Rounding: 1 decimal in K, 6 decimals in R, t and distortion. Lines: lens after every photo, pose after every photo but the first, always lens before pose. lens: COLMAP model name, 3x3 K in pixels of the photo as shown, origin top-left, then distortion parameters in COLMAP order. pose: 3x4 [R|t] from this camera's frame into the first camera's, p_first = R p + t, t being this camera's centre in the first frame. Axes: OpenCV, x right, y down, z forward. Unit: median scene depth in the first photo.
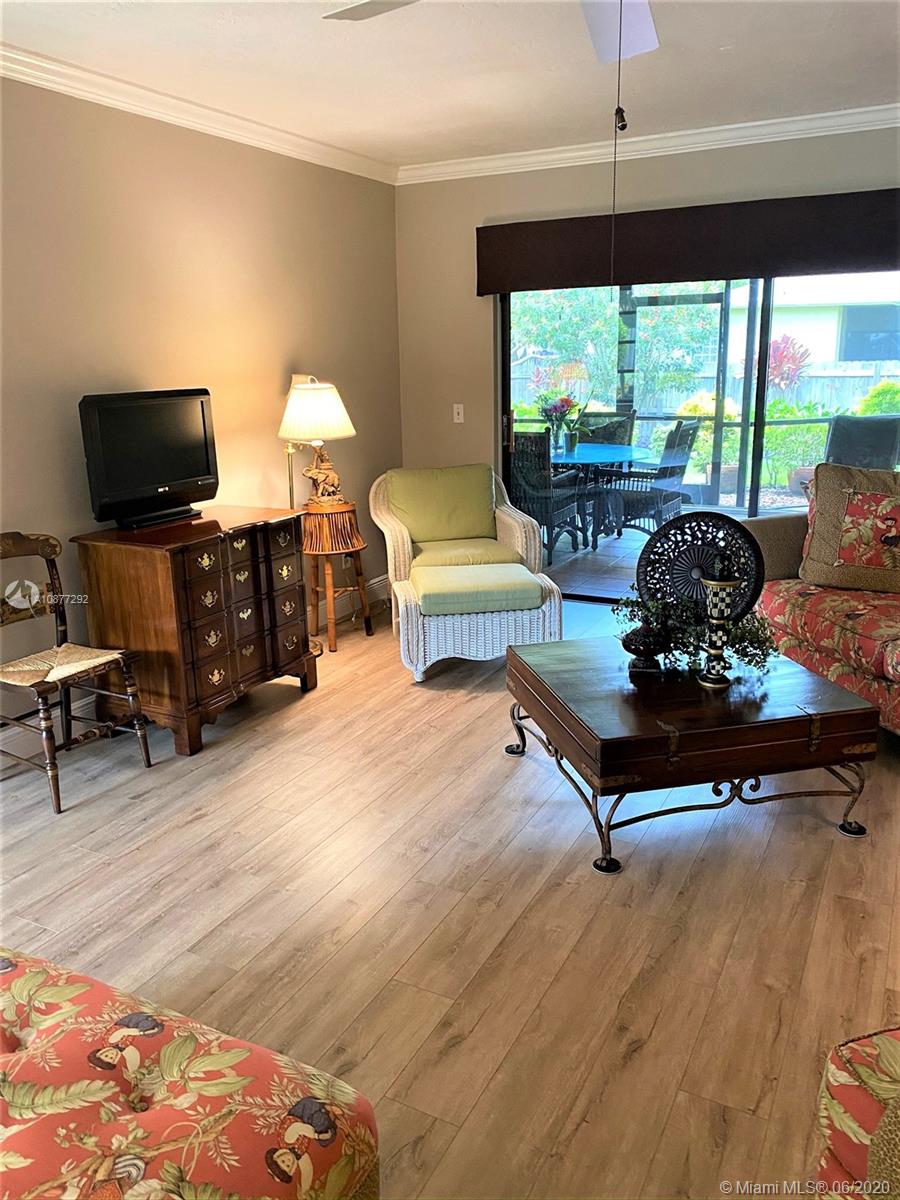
lens RADIAL K [[913.4, 0, 438.5], [0, 913.4, 600.4], [0, 0, 1]] dist [0.039488, -0.046502]
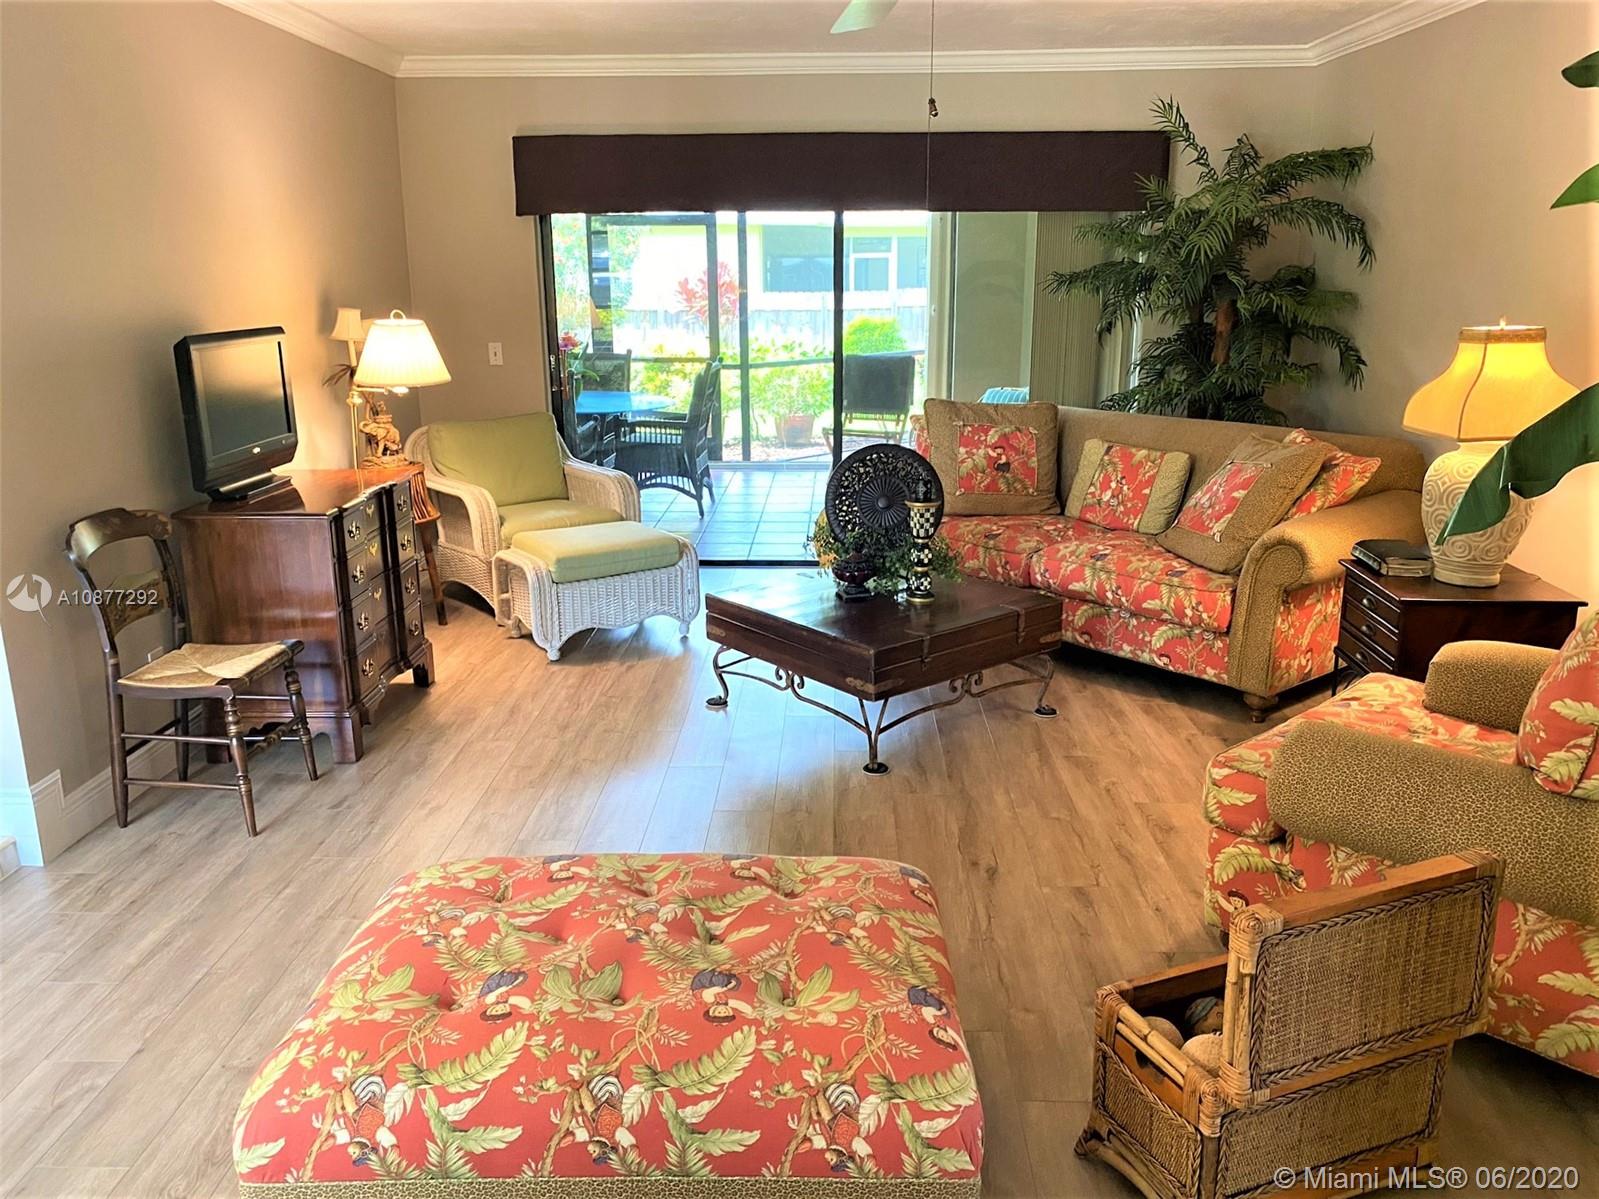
lens RADIAL K [[1217.1, 0, 812.3], [0, 1217.1, 597.2], [0, 0, 1]] dist [0.039488, -0.046502]
pose [[0.896303, -0.099147, 0.432217, -0.344375], [0.102224, 0.994630, 0.016175, 0.041025], [-0.431500, 0.029685, 0.901624, -0.185621]]
